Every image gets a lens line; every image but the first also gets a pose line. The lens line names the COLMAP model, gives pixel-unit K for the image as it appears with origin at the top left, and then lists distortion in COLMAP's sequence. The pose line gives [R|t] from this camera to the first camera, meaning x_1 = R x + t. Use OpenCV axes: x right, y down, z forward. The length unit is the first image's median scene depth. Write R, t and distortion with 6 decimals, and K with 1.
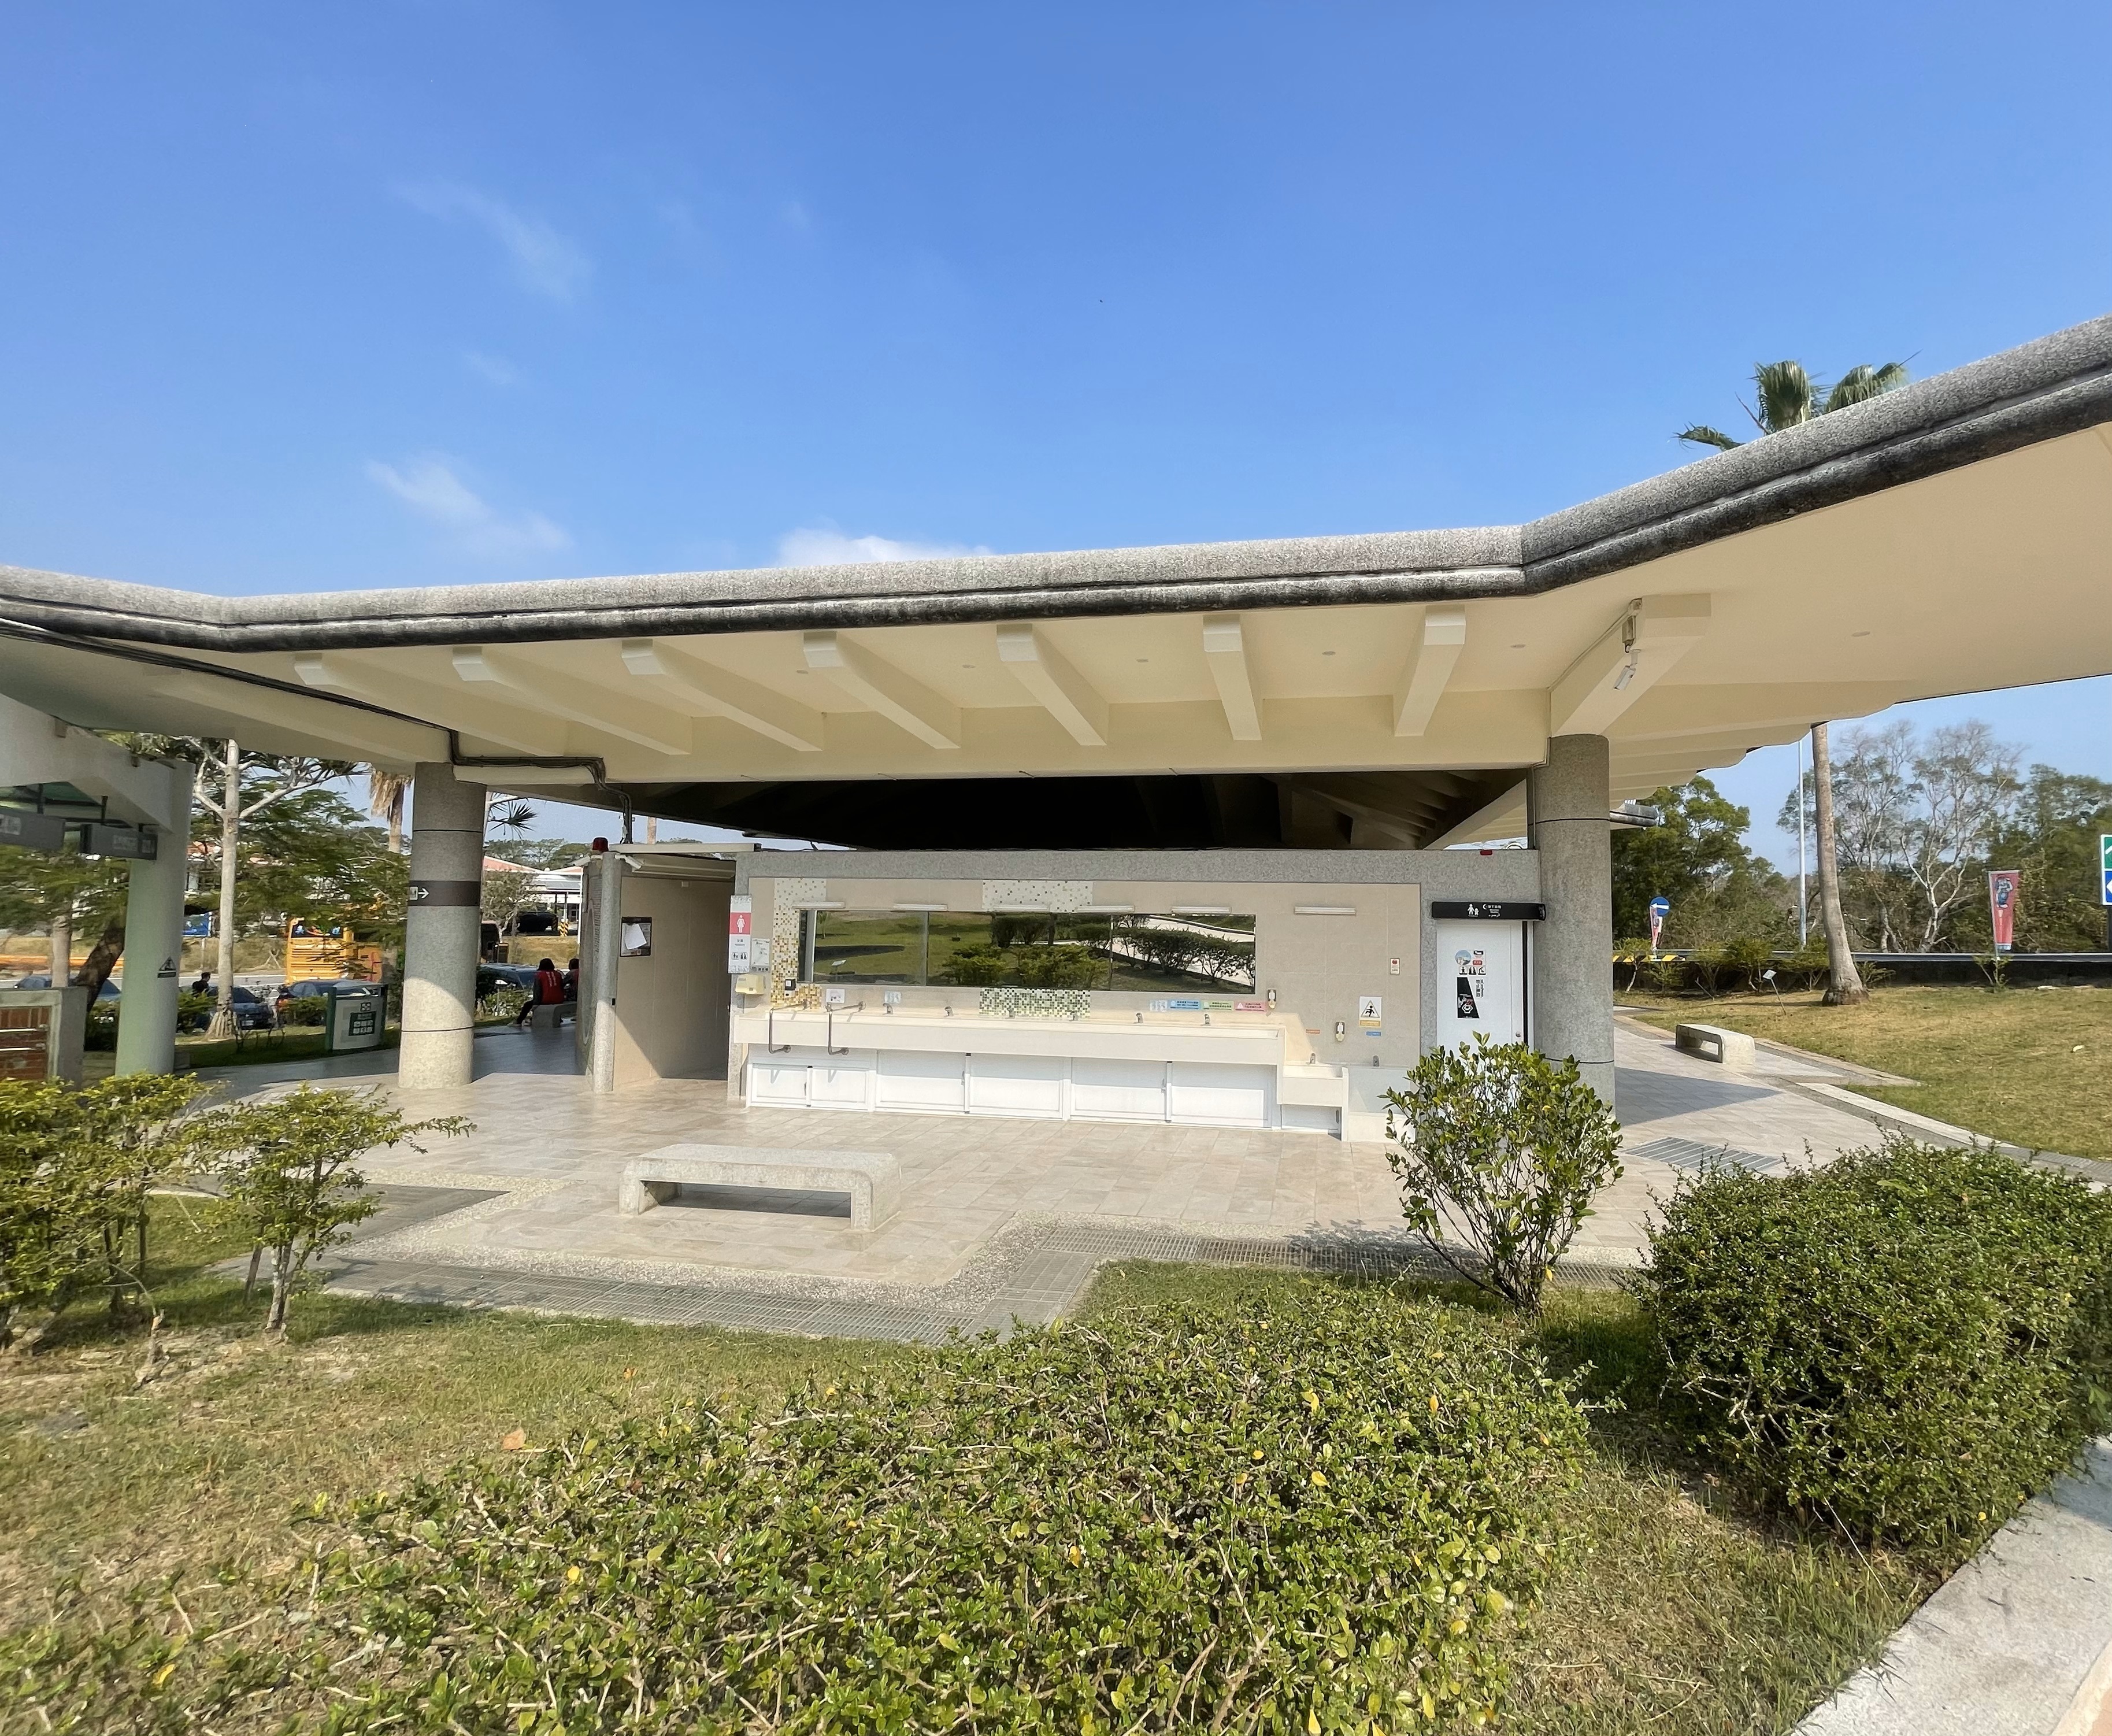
lens RADIAL K [[1094.7, 0, 1057.7], [0, 1094.7, 865.1], [0, 0, 1]] dist [0.004225, 0.000230]
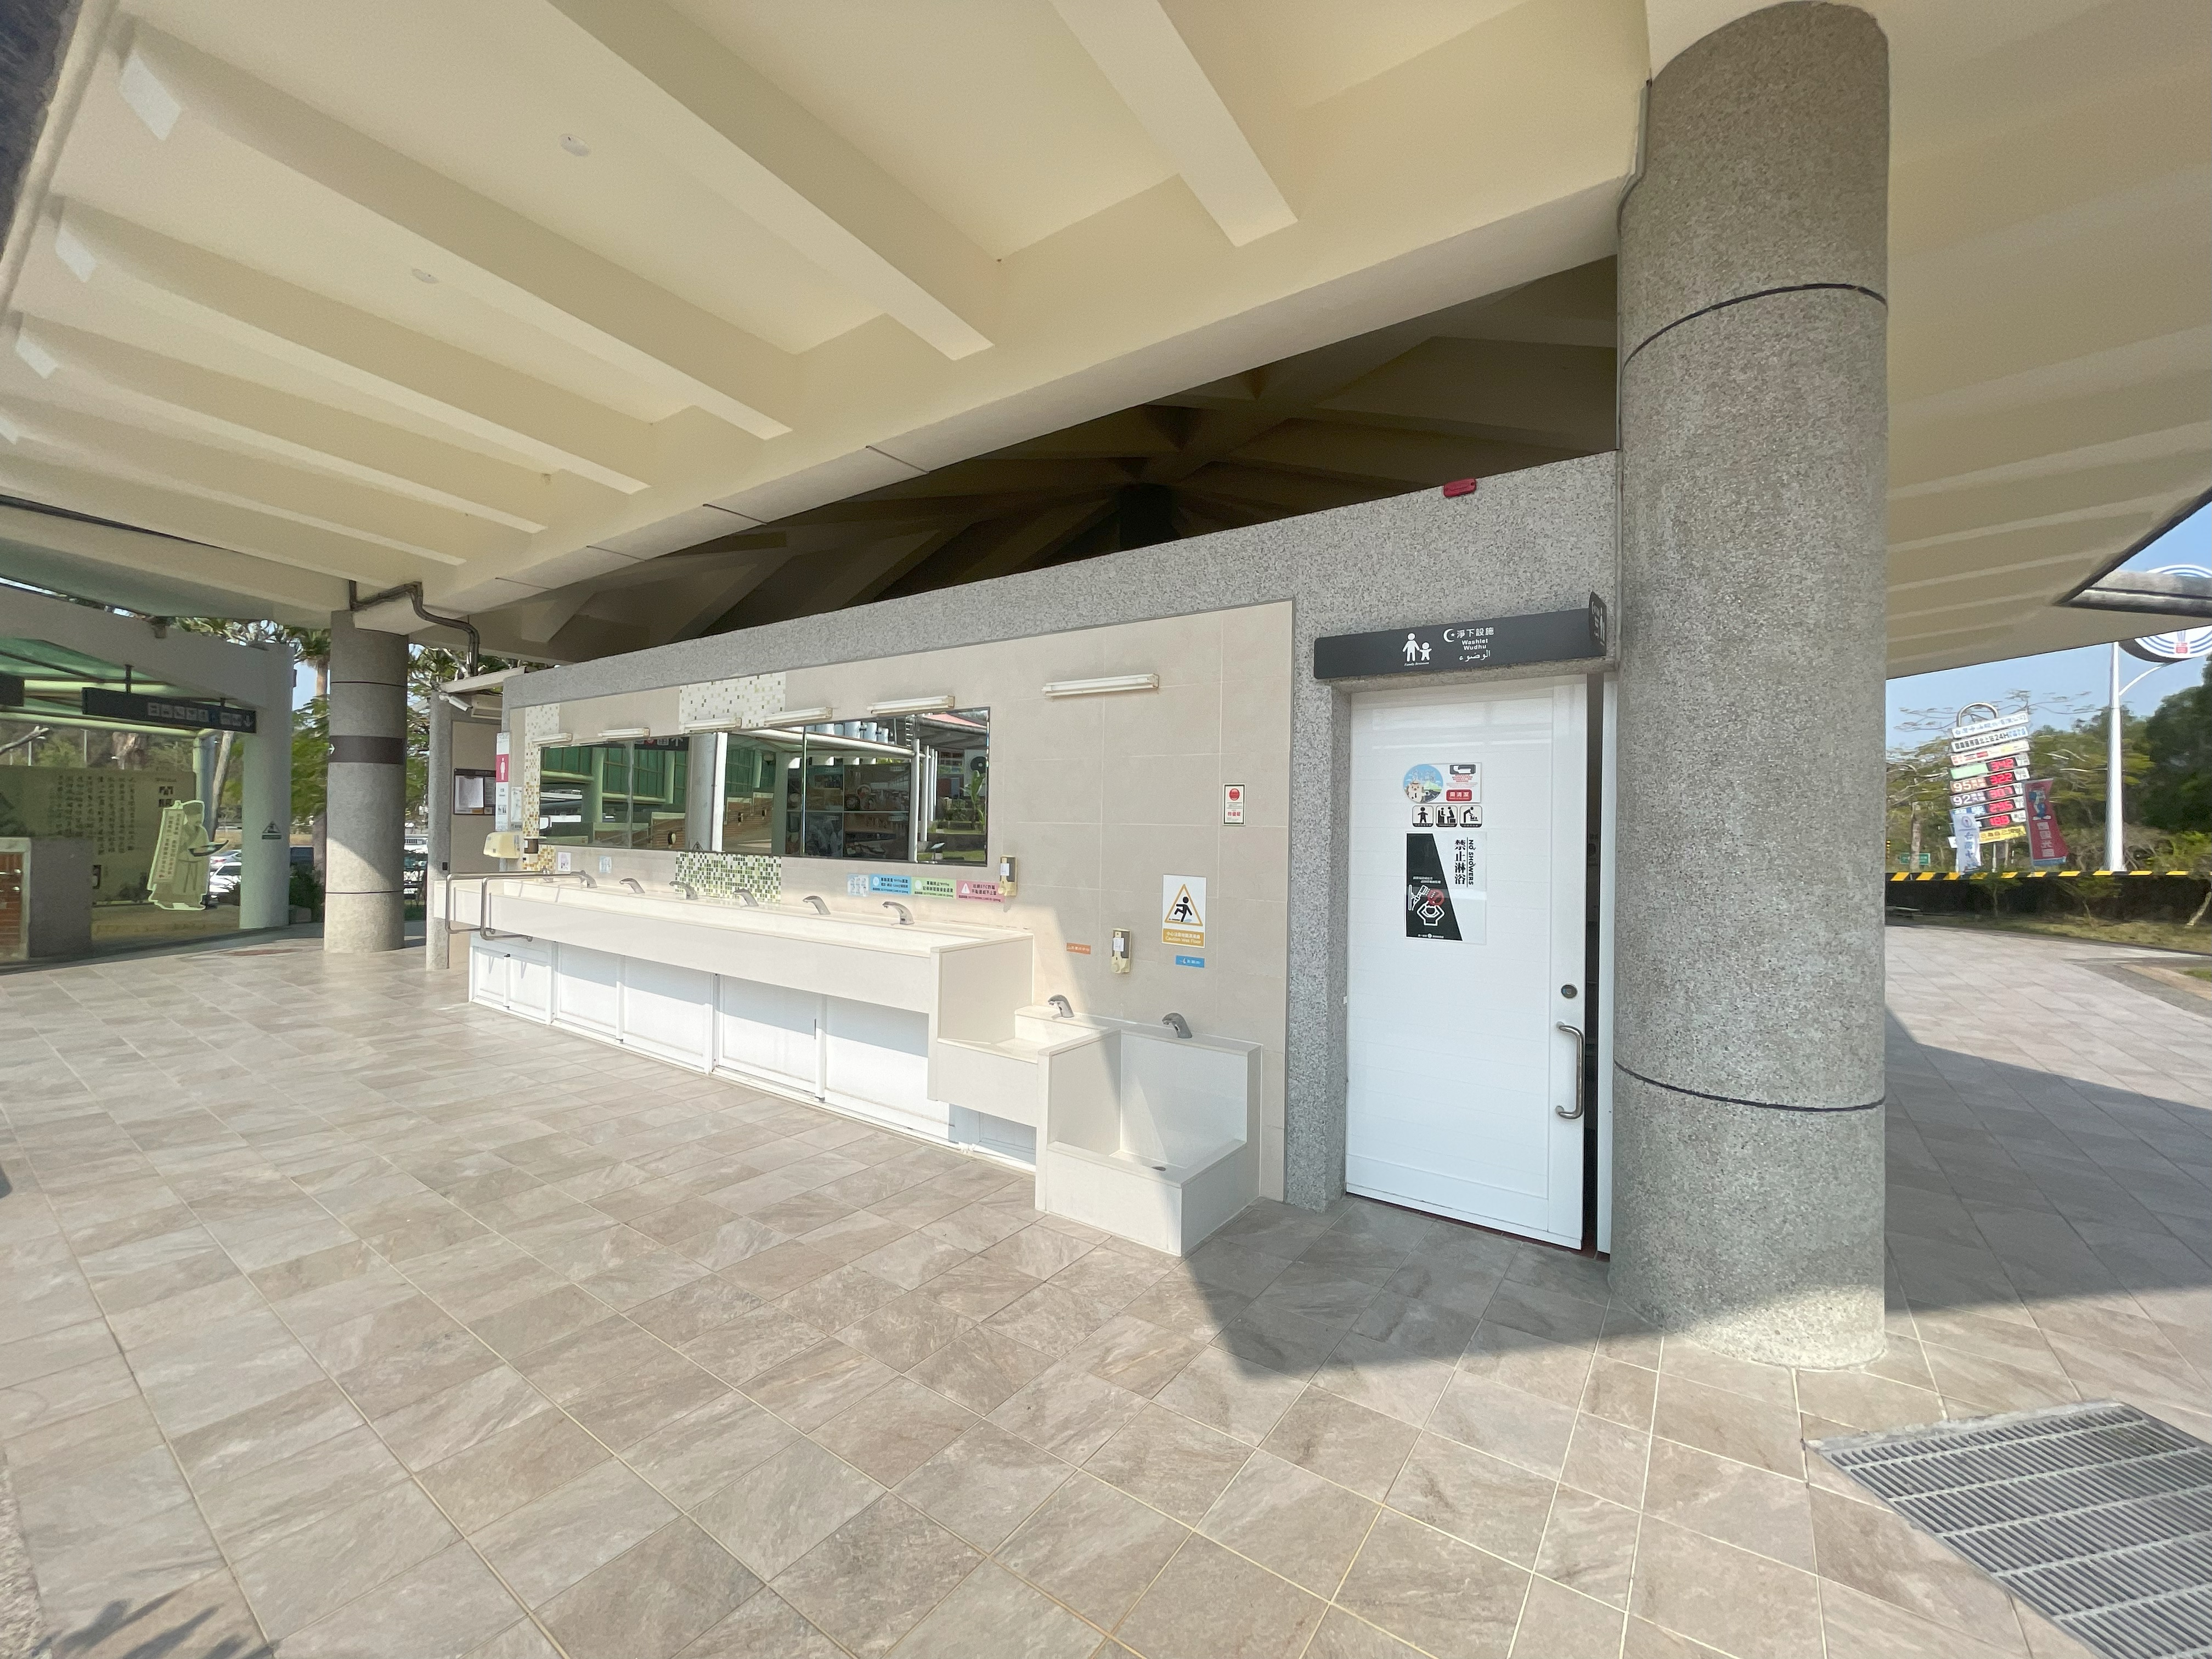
lens RADIAL K [[889.4, 0, 1099.4], [0, 889.4, 831.0], [0, 0, 1]] dist [0.000170, -0.000012]
pose [[0.900822, 0.003705, -0.434173, 0.404838], [0.010047, 0.999518, 0.029375, 0.091208], [0.434073, -0.030824, 0.900350, 0.665684]]
